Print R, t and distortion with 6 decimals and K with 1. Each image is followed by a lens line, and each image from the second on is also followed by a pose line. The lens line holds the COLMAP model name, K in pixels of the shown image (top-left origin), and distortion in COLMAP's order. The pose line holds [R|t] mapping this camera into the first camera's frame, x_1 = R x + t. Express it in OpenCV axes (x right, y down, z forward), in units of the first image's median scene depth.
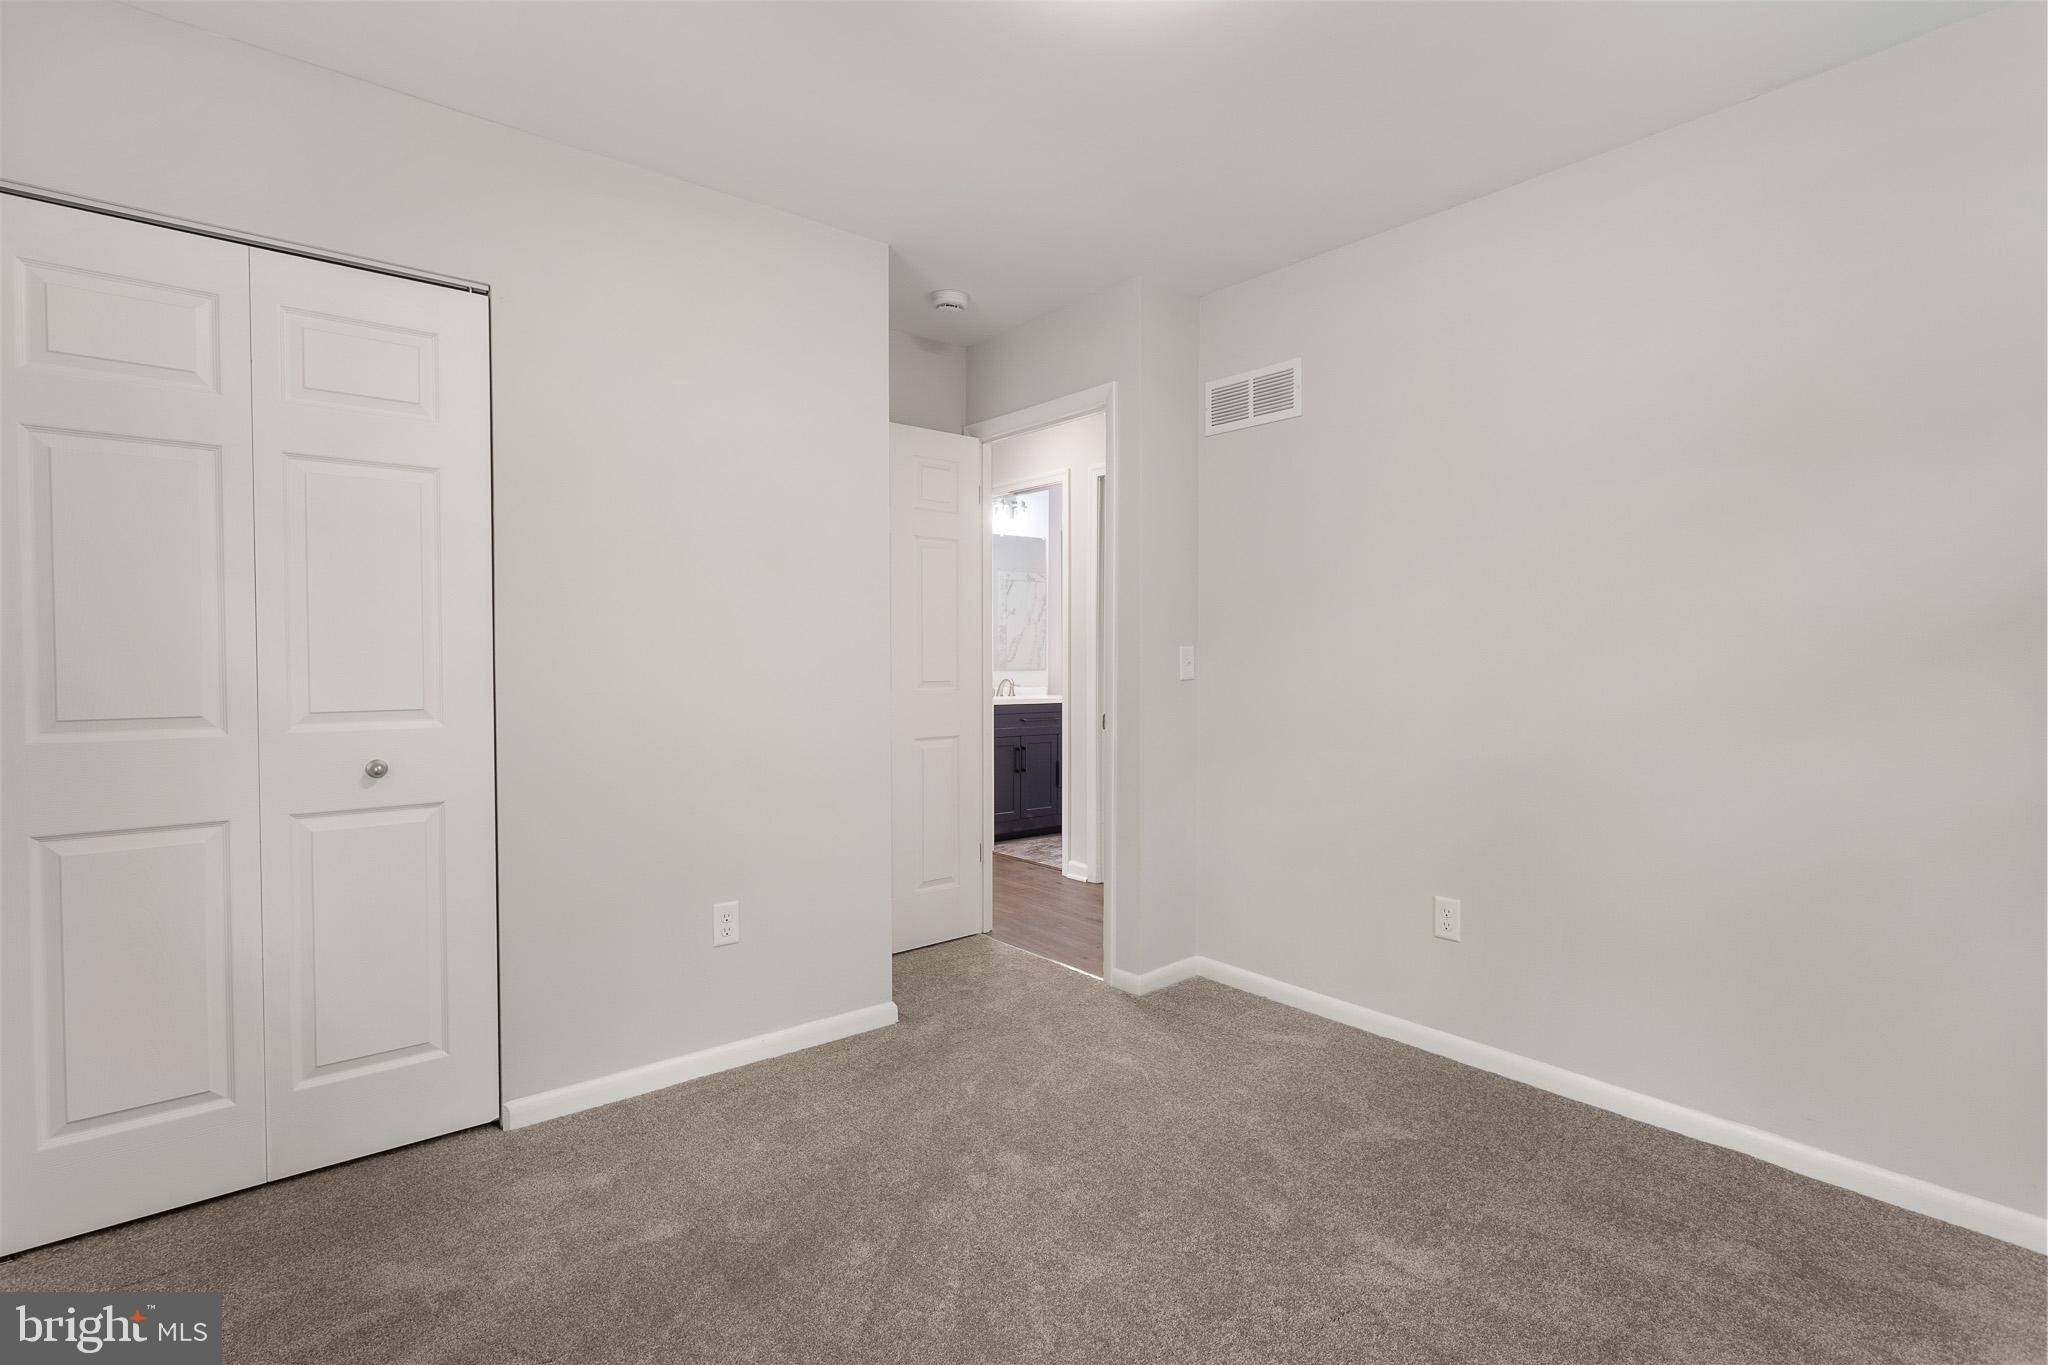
lens RADIAL K [[971.8, 0, 1022.1], [0, 971.8, 679.6], [0, 0, 1]] dist [0.004420, -0.000312]
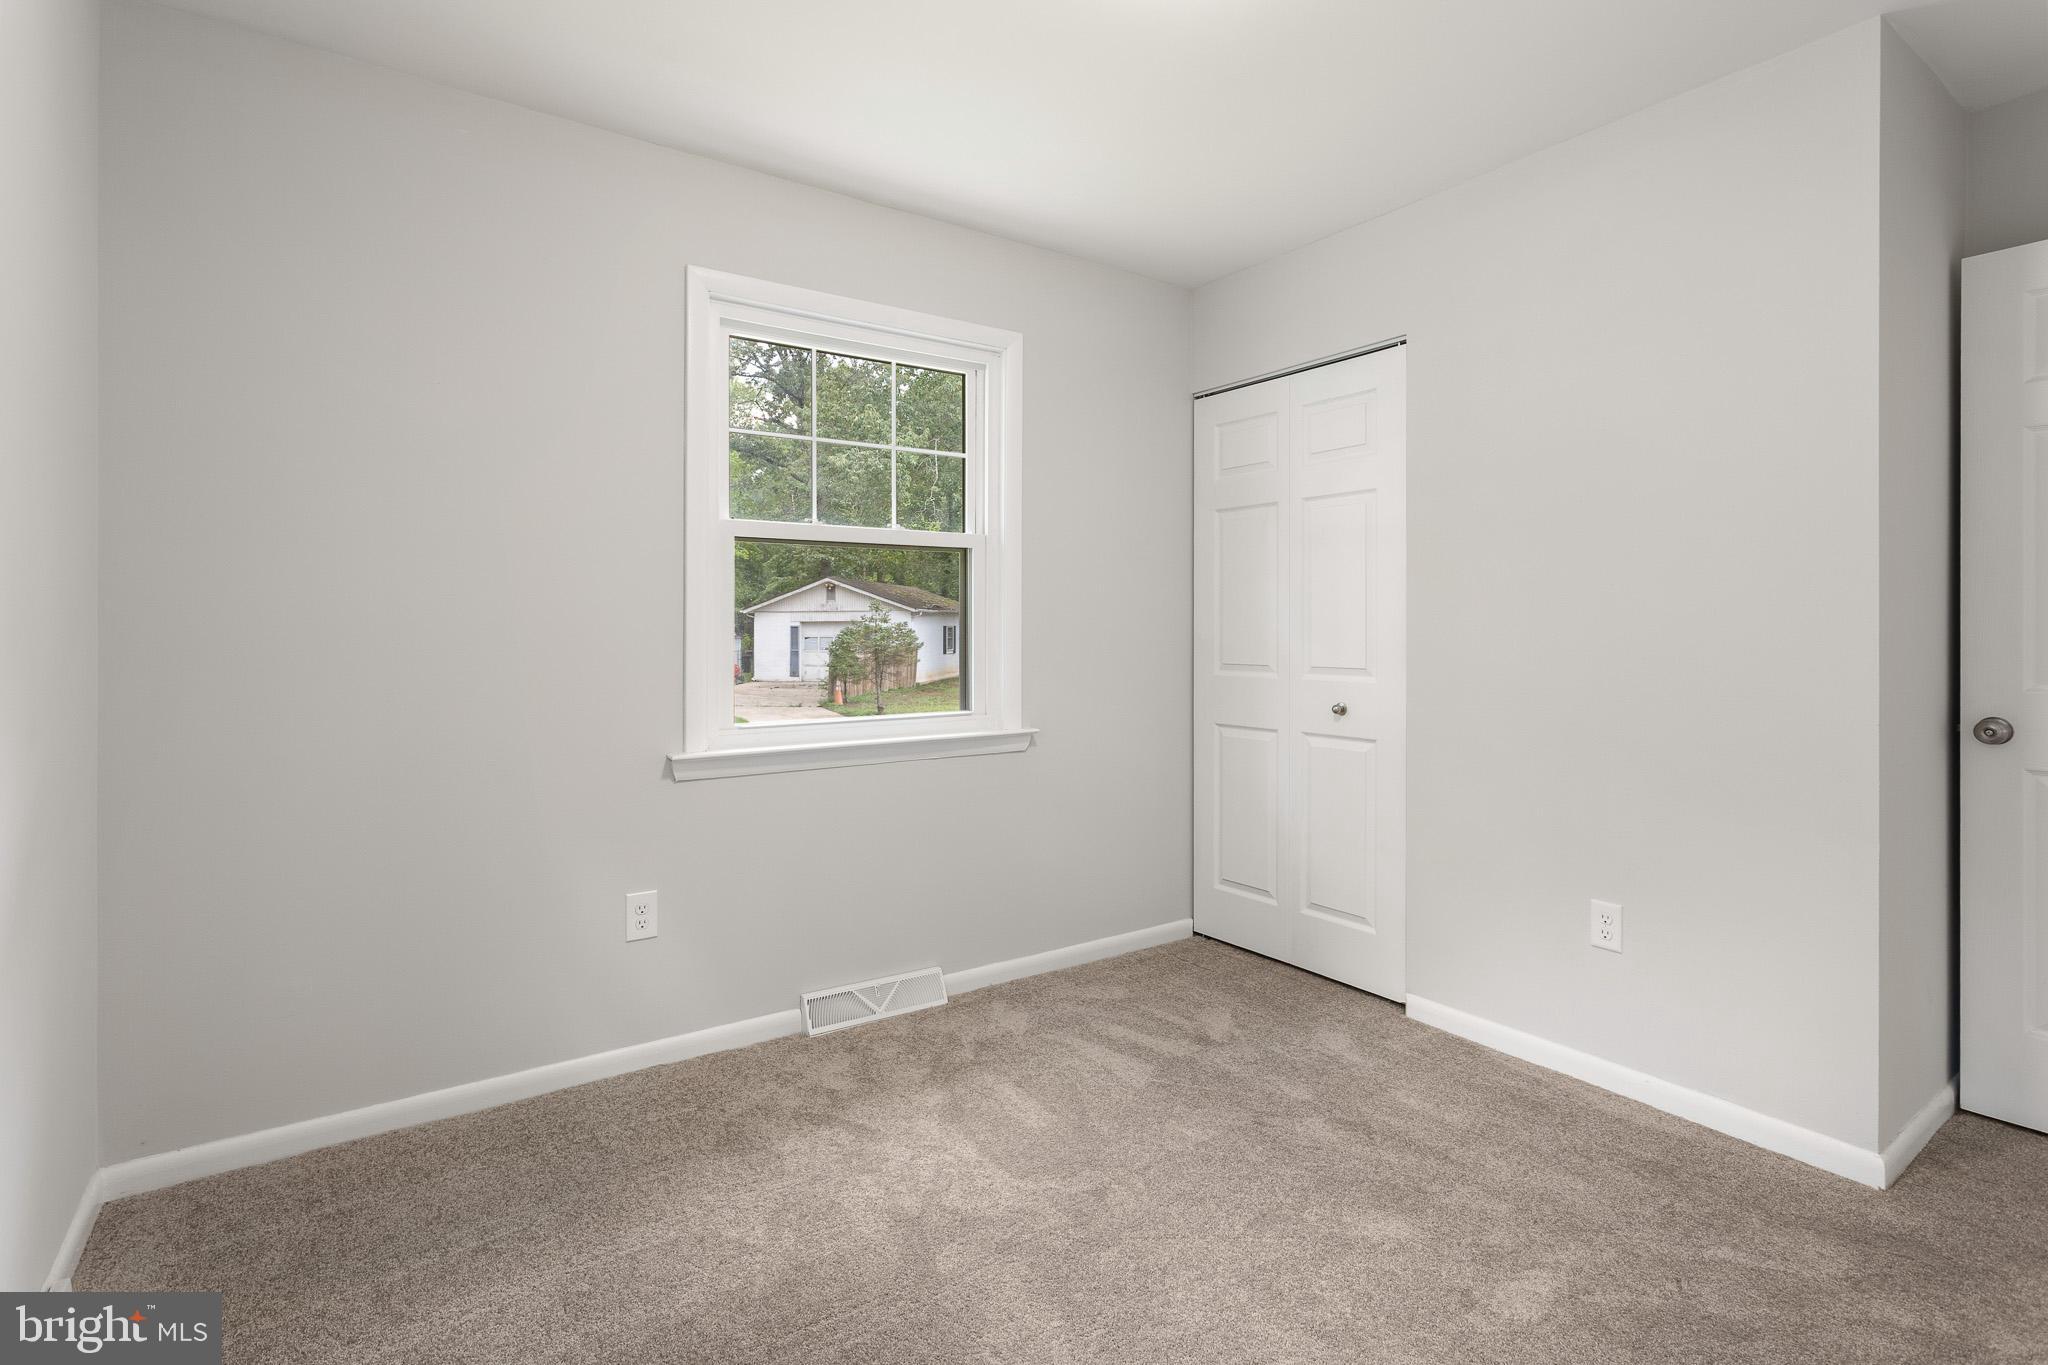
lens RADIAL K [[971.8, 0, 1010.6], [0, 971.8, 635.0], [0, 0, 1]] dist [0.004420, -0.000312]
pose [[-0.081987, 0.007908, -0.996602, 0.785406], [-0.020550, 0.999743, 0.009624, -0.019680], [0.996422, 0.021269, -0.081803, 0.636334]]
